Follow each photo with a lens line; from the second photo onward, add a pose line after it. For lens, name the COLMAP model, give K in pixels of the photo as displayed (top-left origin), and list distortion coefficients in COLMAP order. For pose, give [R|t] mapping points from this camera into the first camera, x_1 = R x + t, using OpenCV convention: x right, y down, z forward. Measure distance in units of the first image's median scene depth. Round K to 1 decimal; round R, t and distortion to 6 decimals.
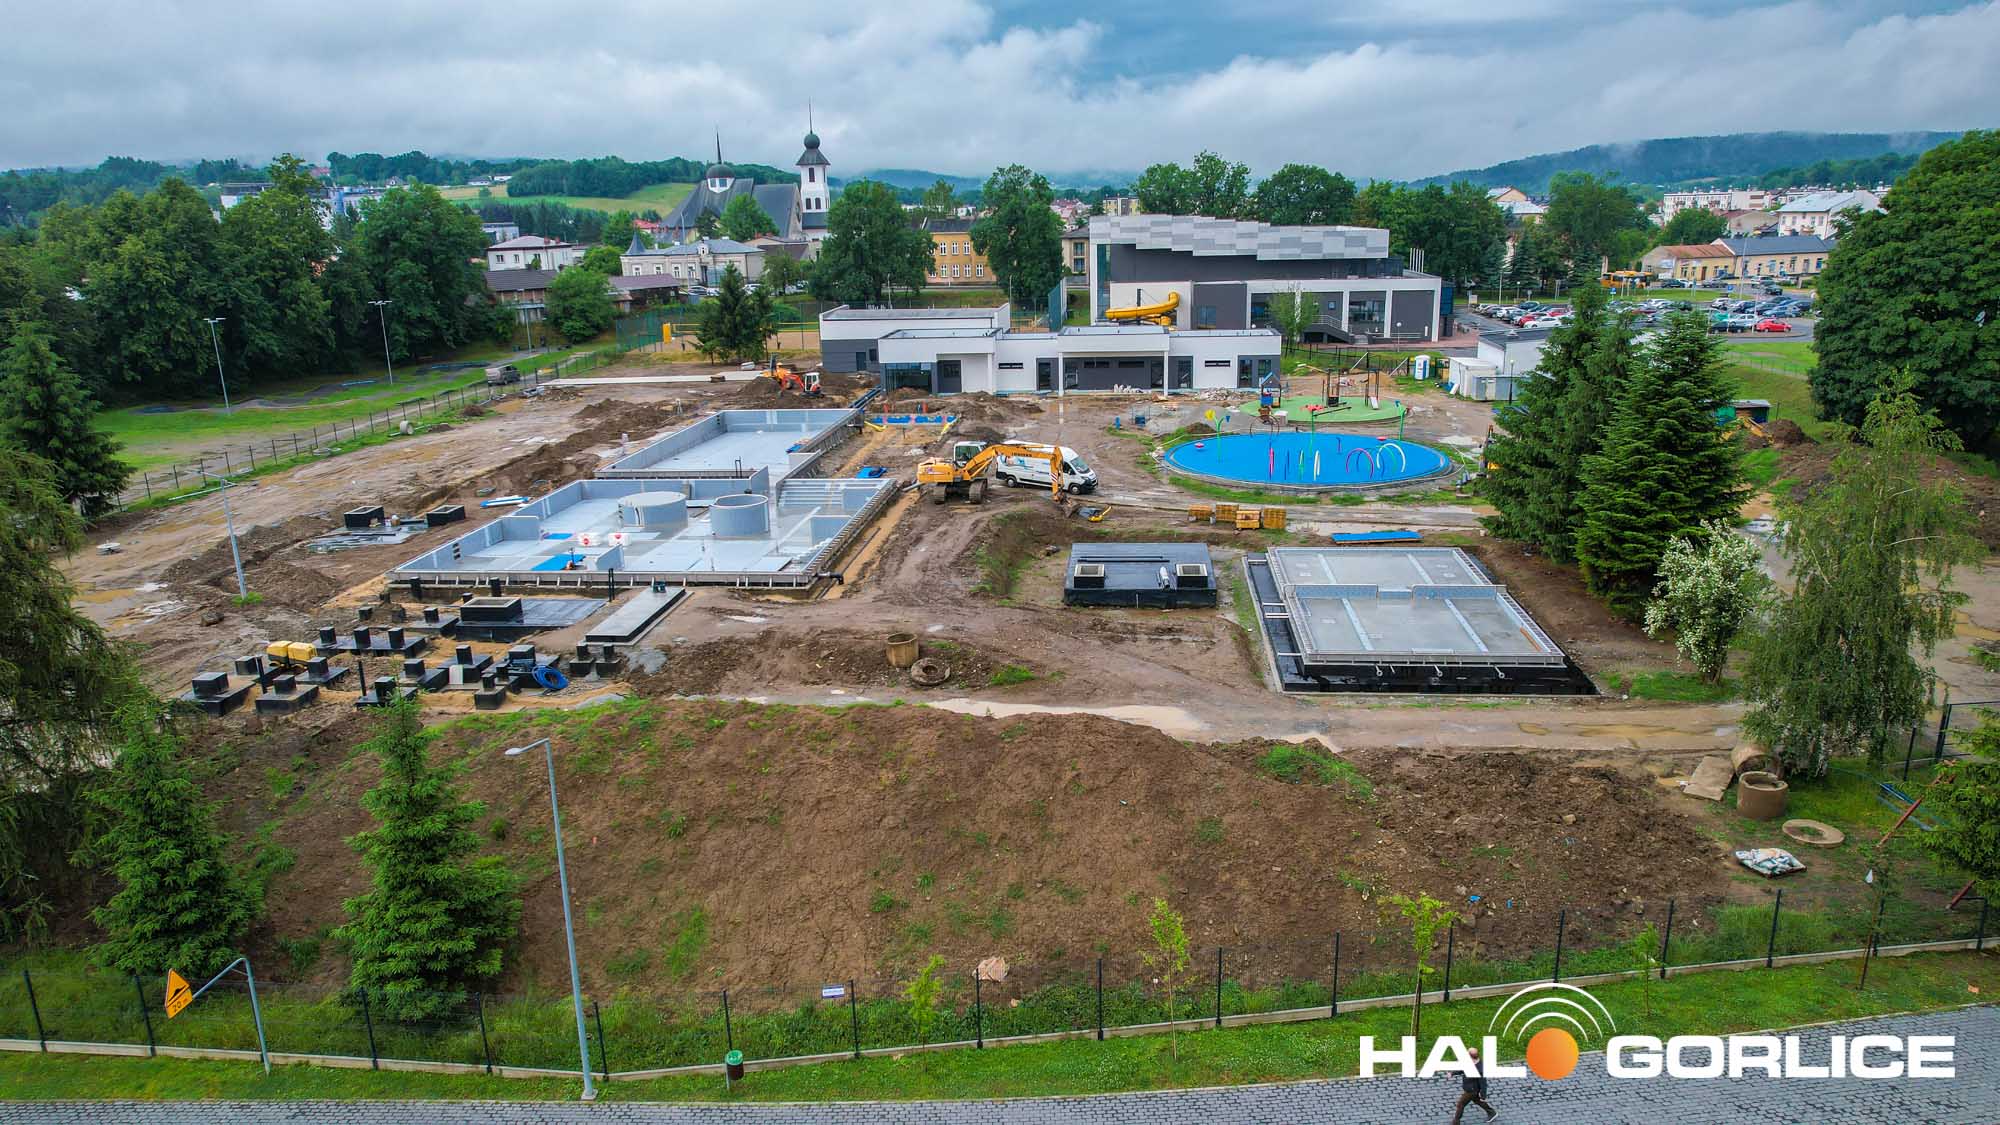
lens RADIAL K [[1285.0, 0, 1000.0], [0, 1285.0, 562.5], [0, 0, 1]] dist [-0.074729, 0.068677]
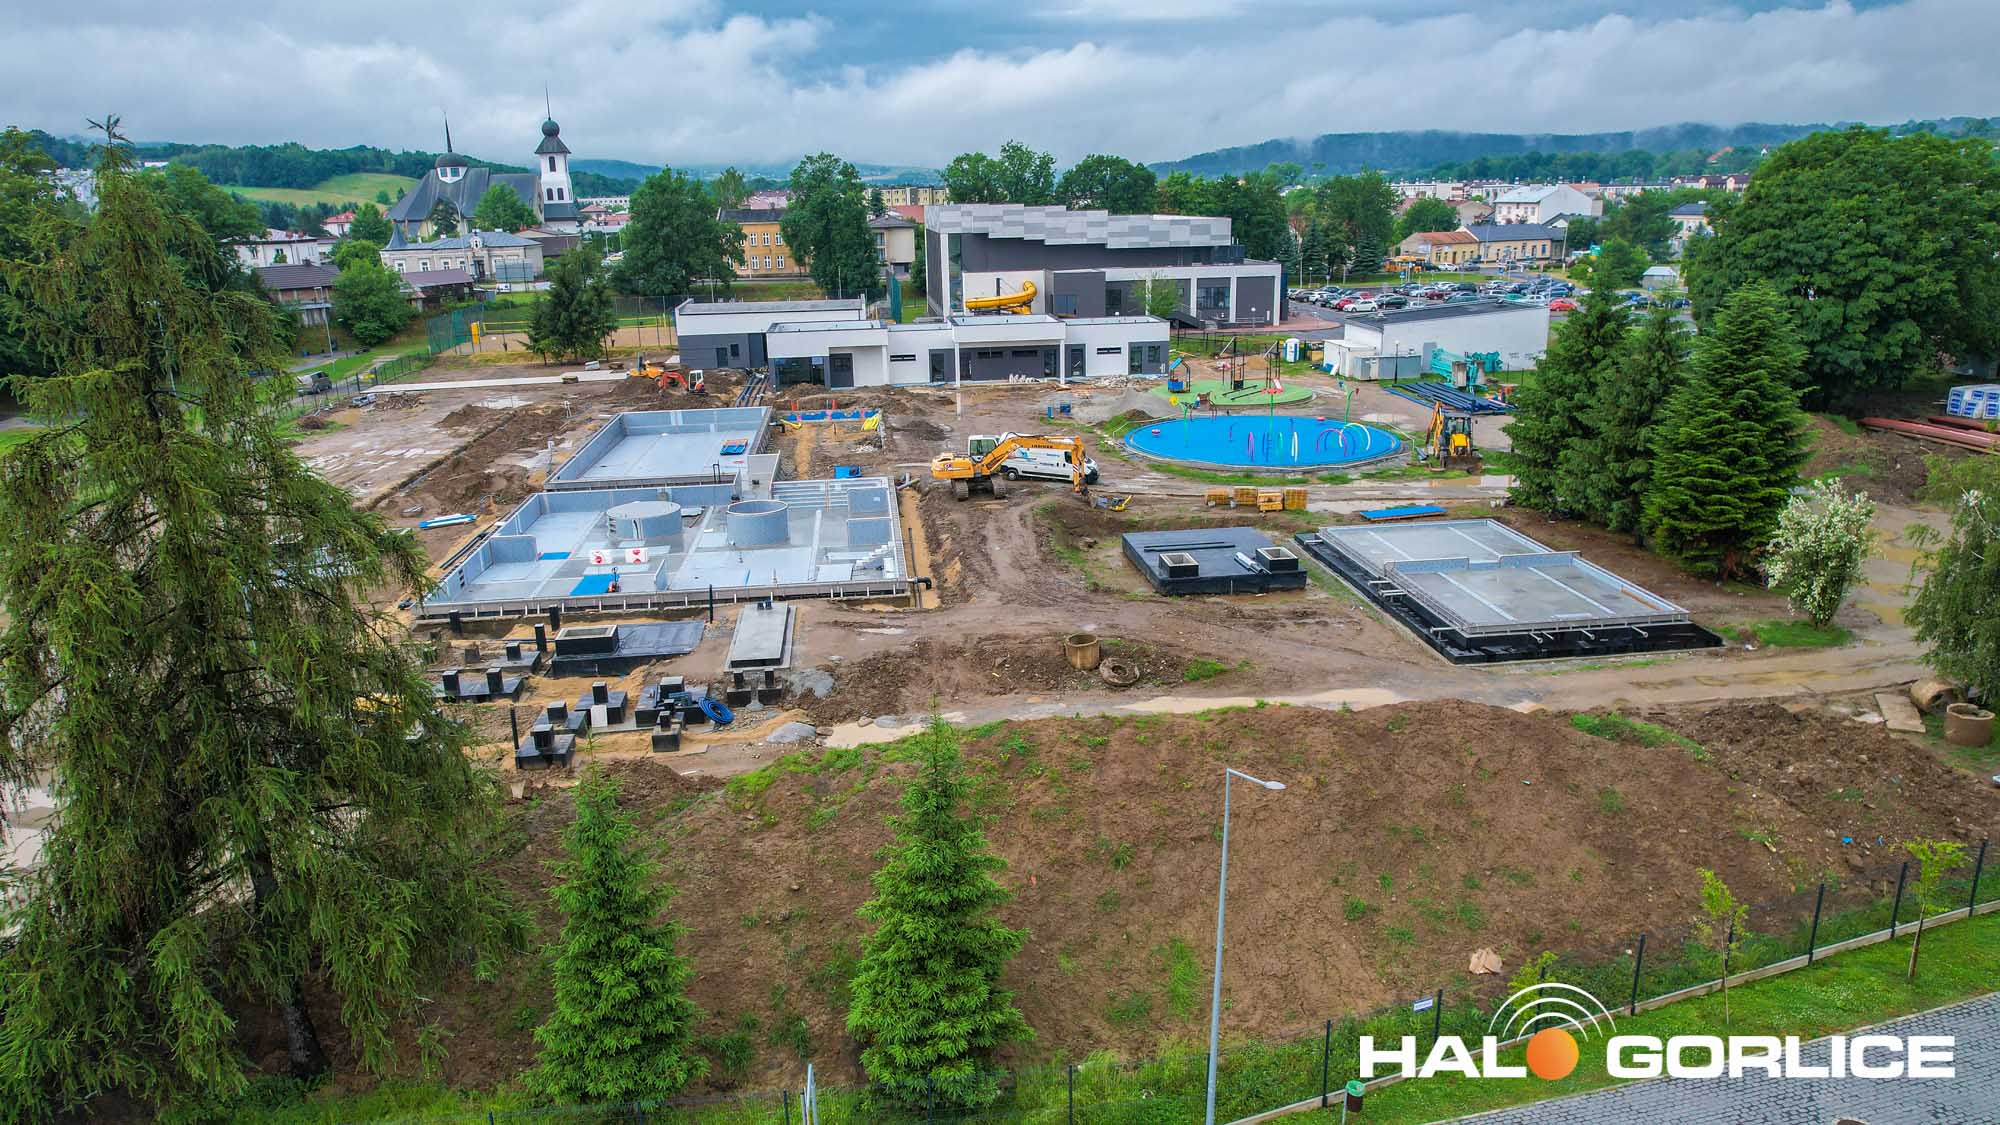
lens RADIAL K [[1287.0, 0, 1000.0], [0, 1287.0, 562.5], [0, 0, 1]] dist [-0.076056, 0.069265]
pose [[0.975388, -0.056459, 0.213145, -0.220465], [0.055178, 0.998405, 0.011957, -0.008793], [-0.213480, 0.000098, 0.976947, 0.046752]]
